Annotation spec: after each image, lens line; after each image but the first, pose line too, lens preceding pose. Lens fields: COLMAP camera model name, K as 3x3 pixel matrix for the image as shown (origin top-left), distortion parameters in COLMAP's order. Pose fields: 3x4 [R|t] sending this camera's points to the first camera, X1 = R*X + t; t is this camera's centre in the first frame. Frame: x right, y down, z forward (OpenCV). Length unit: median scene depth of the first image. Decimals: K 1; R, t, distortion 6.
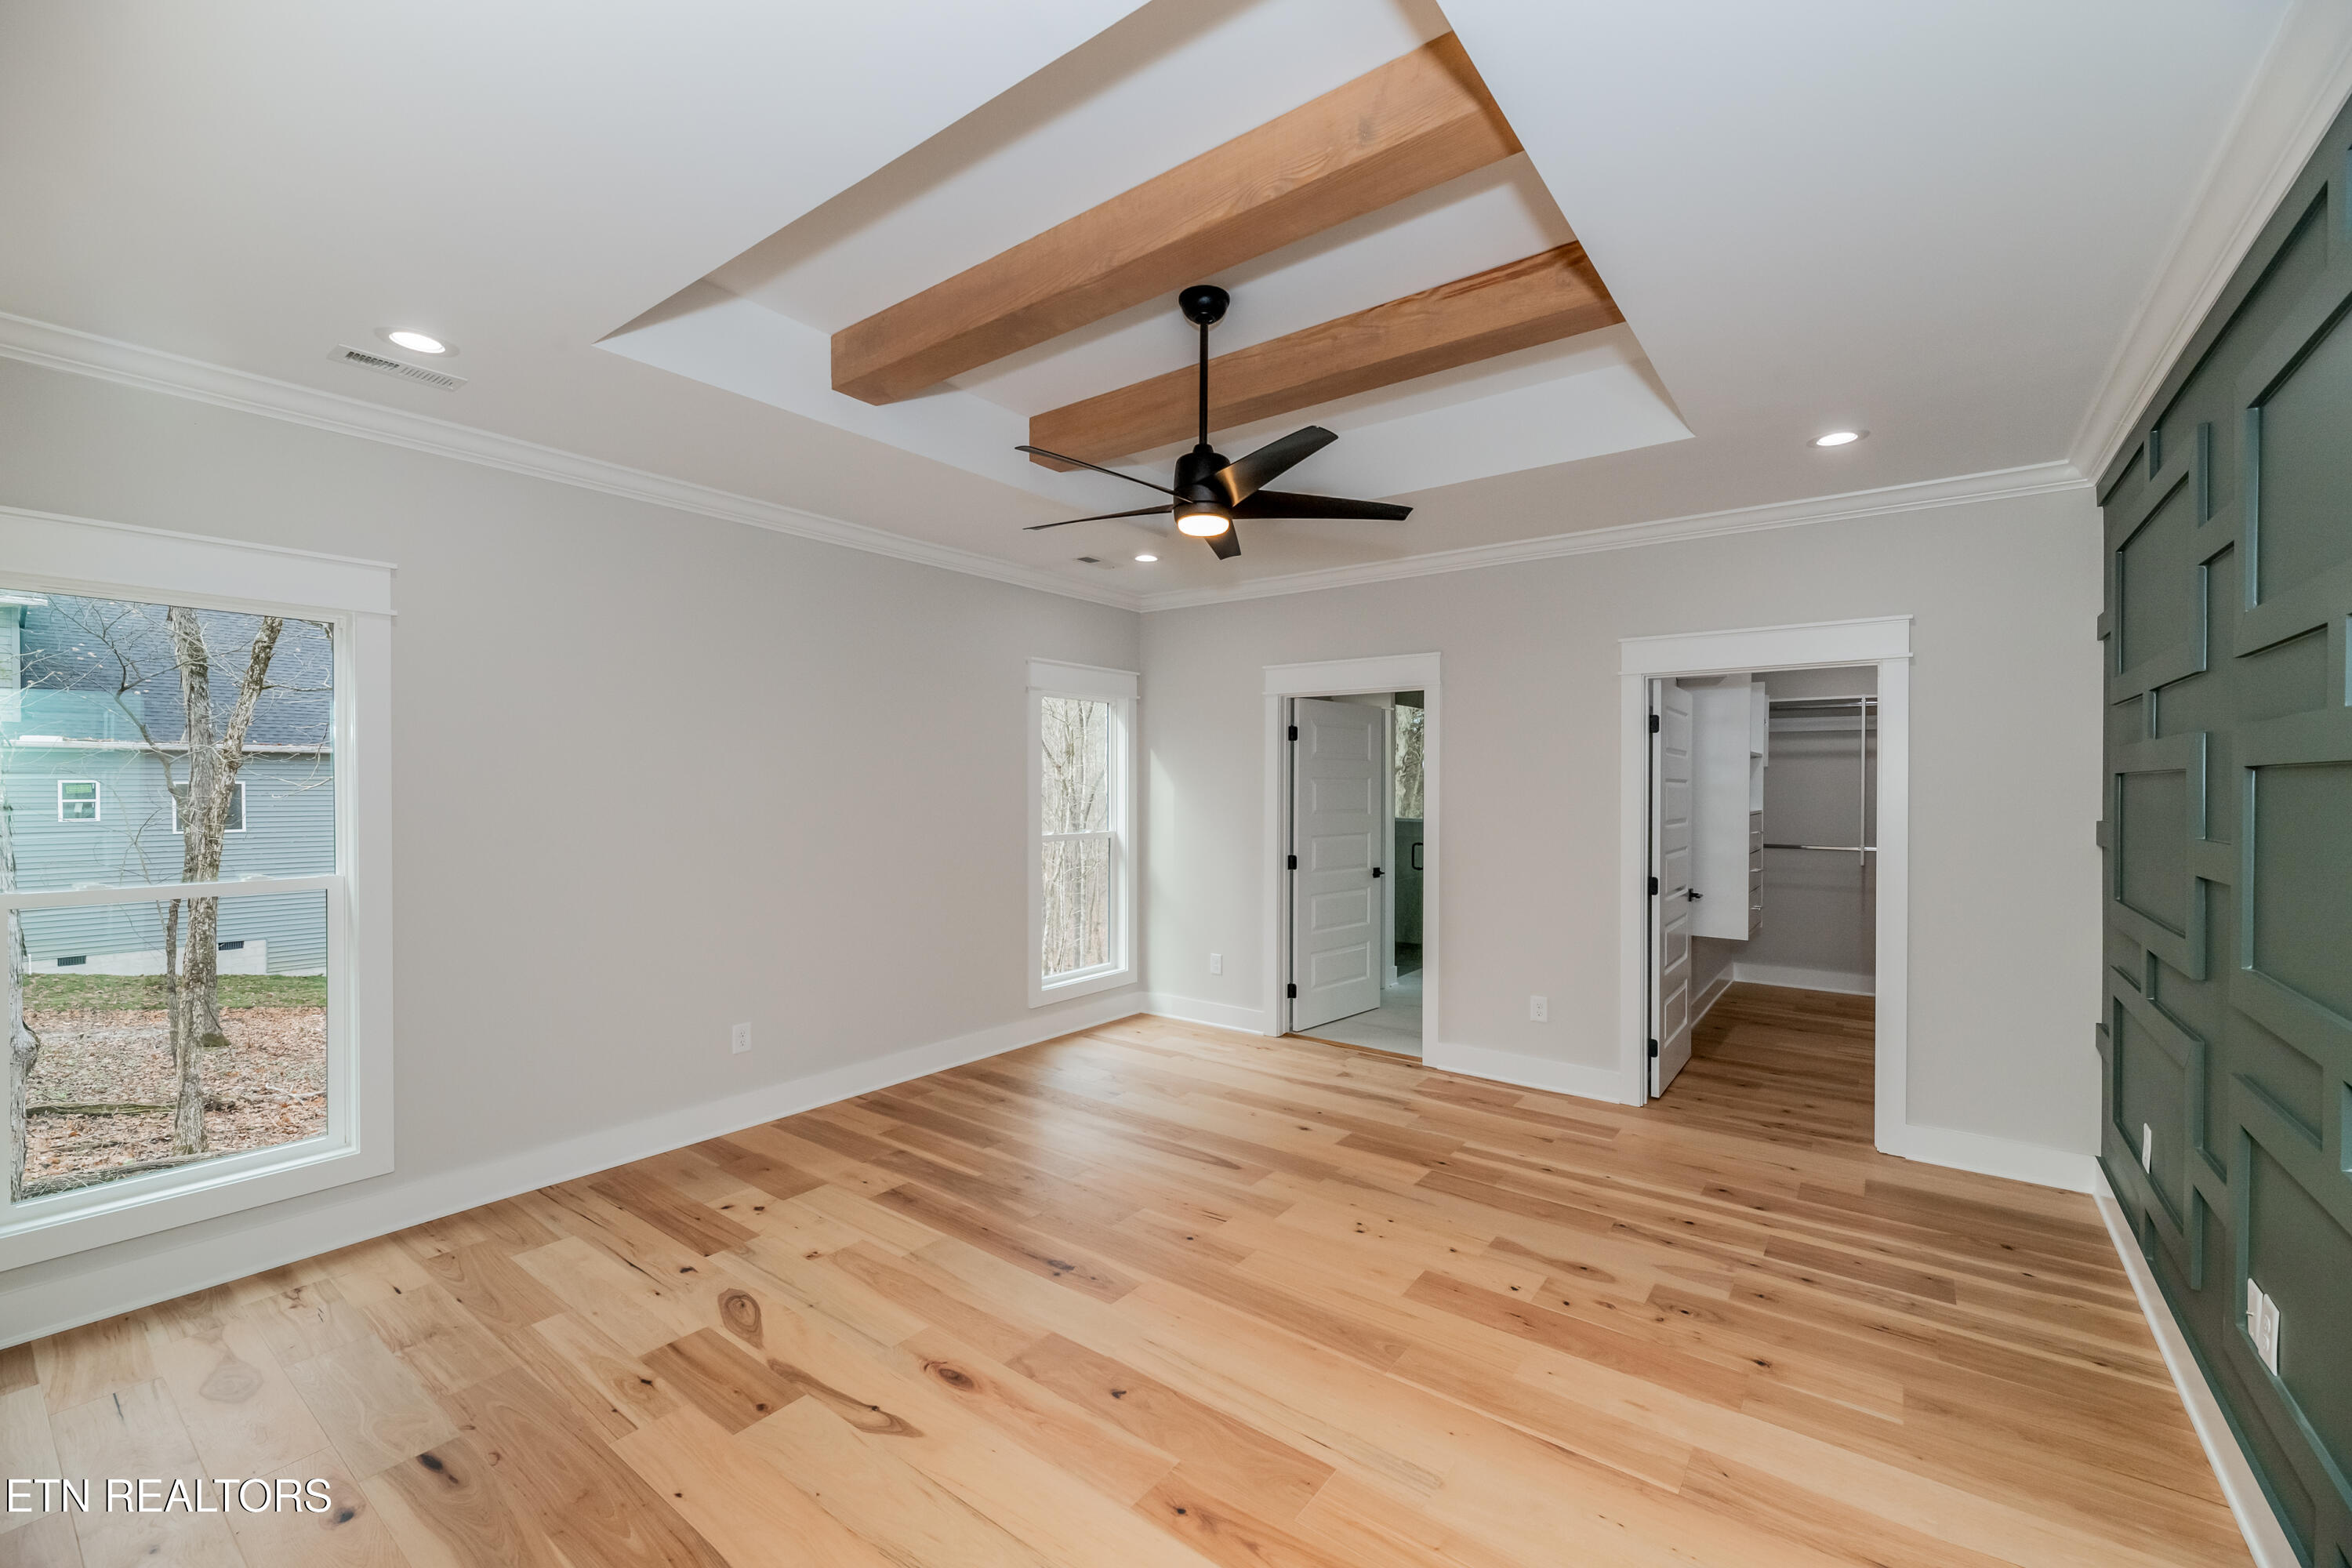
lens RADIAL K [[968.5, 0, 1186.9], [0, 968.5, 775.4], [0, 0, 1]] dist [0.001468, 0.000287]
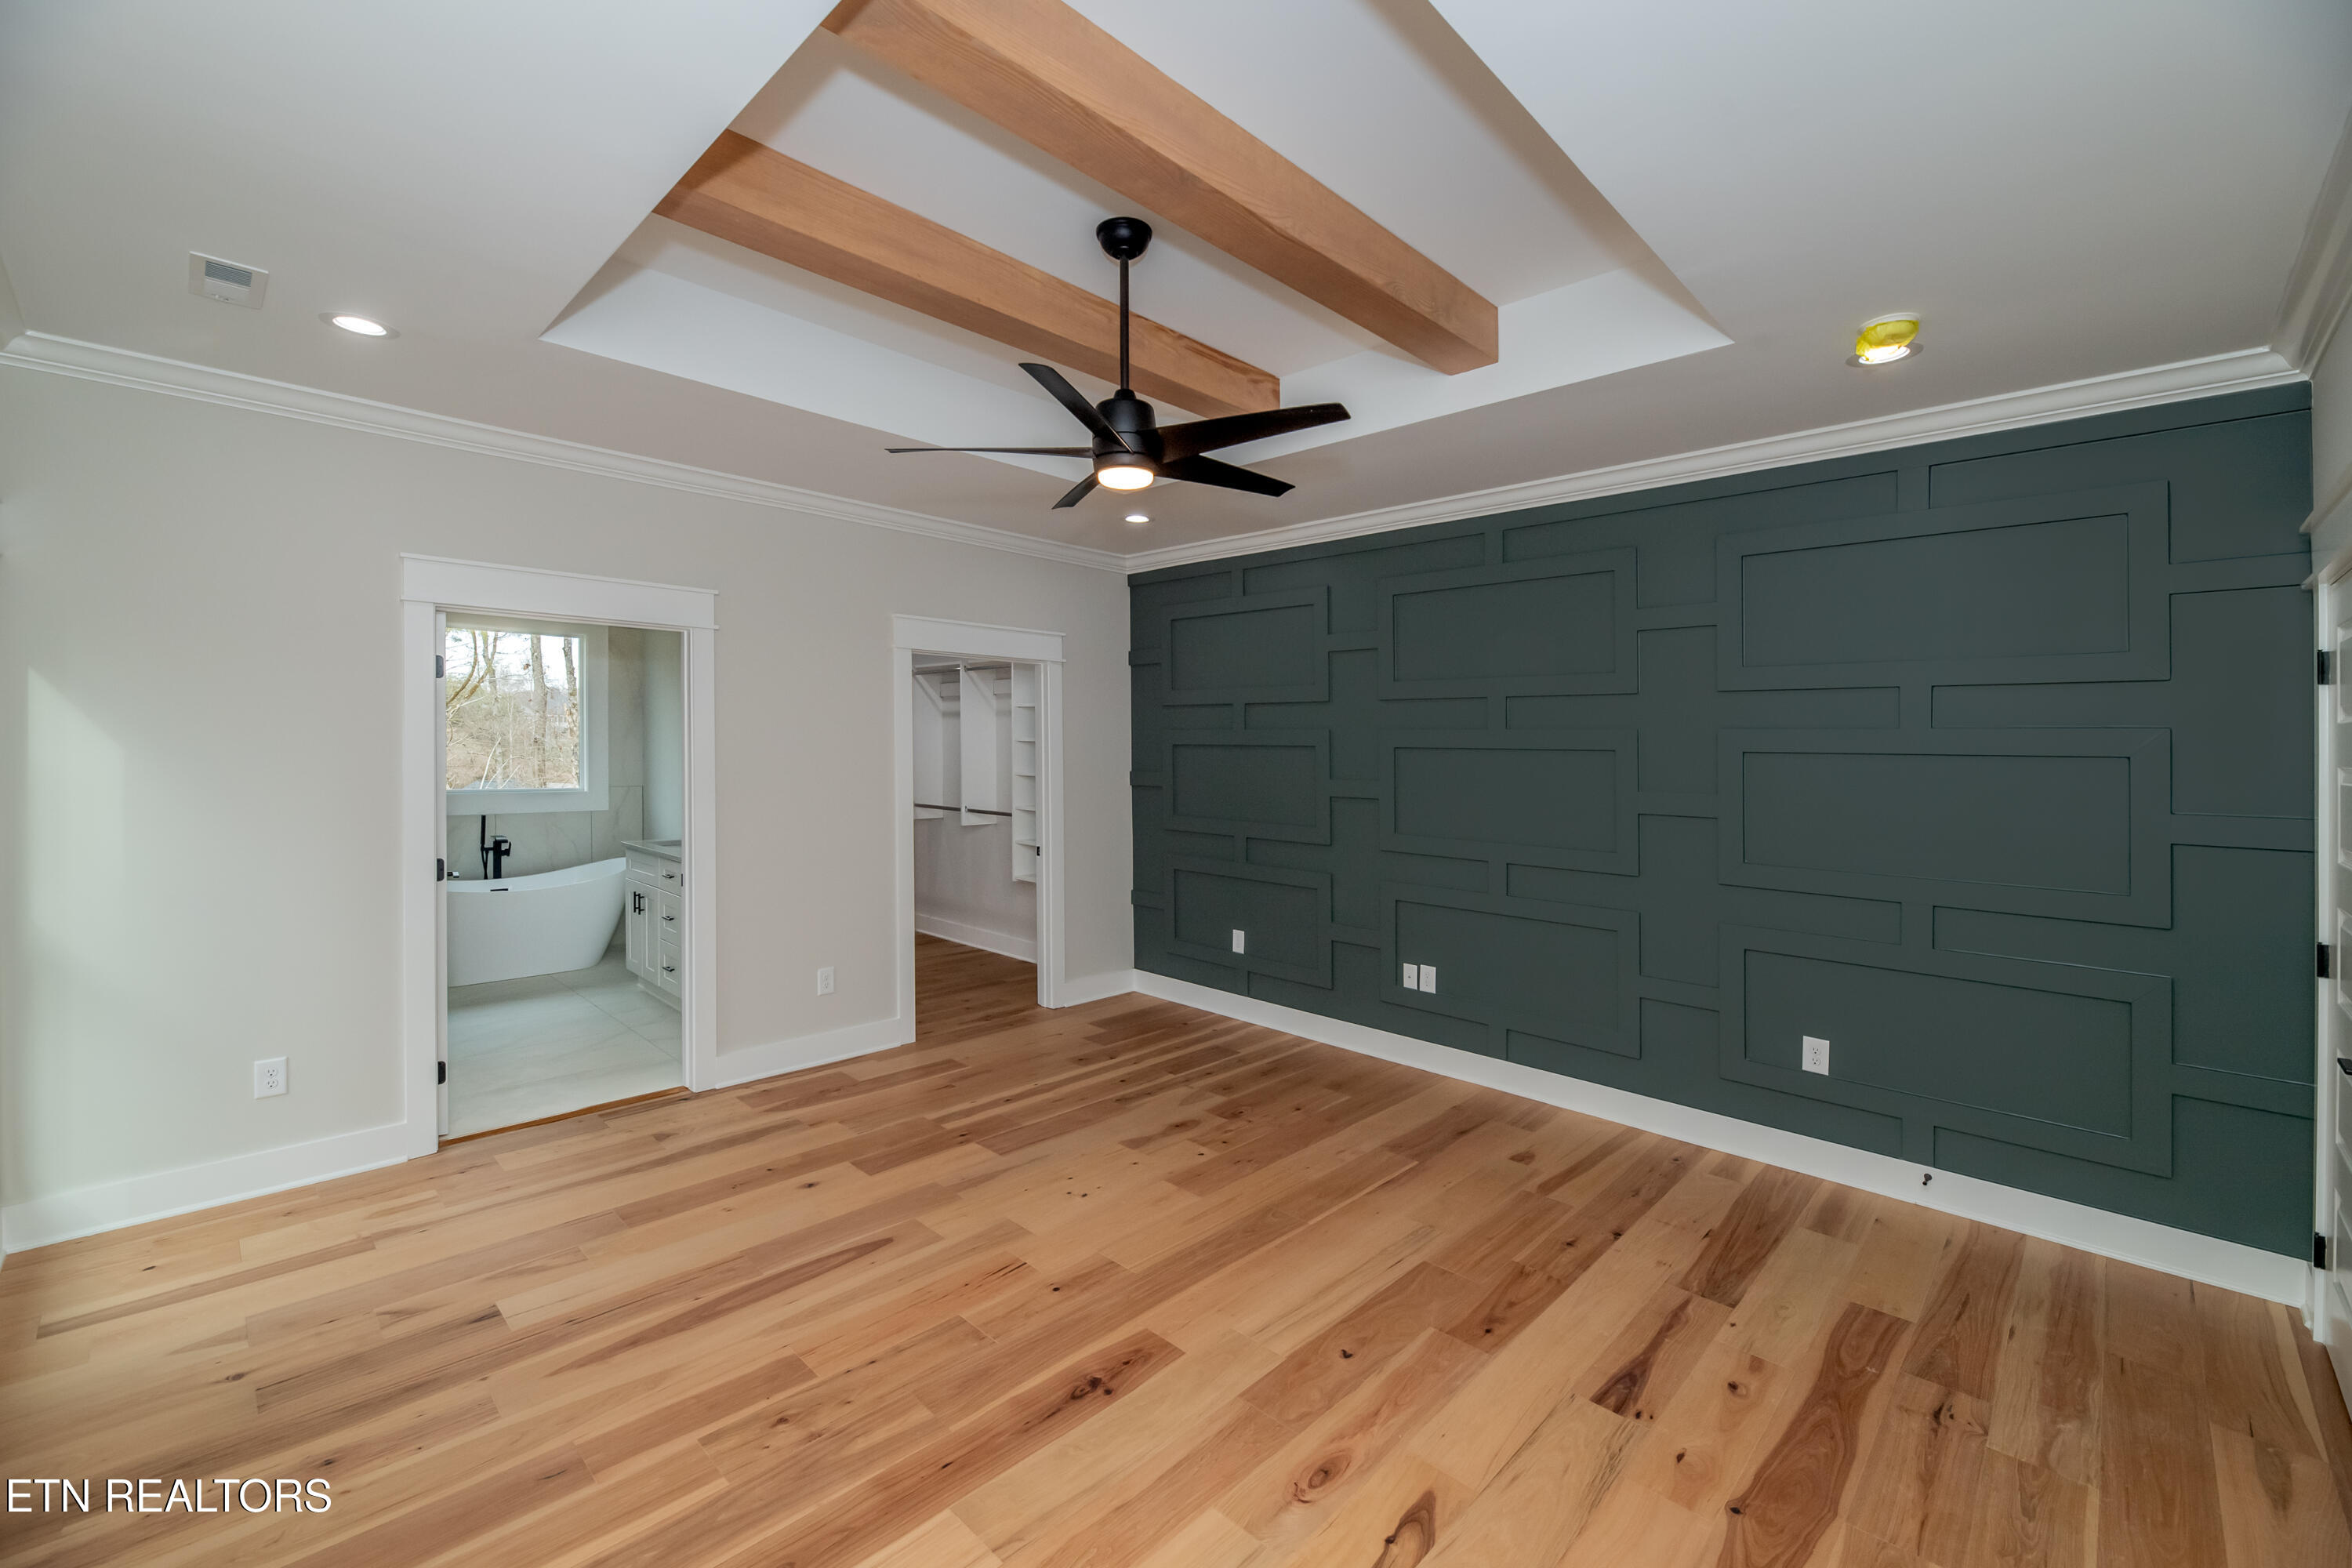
lens RADIAL K [[968.5, 0, 1159.2], [0, 968.5, 756.4], [0, 0, 1]] dist [0.001468, 0.000287]
pose [[0.137161, -0.017129, 0.990401, -0.727026], [-0.017490, 0.999653, 0.019711, -0.020089], [-0.990394, -0.020025, 0.136814, 0.685788]]
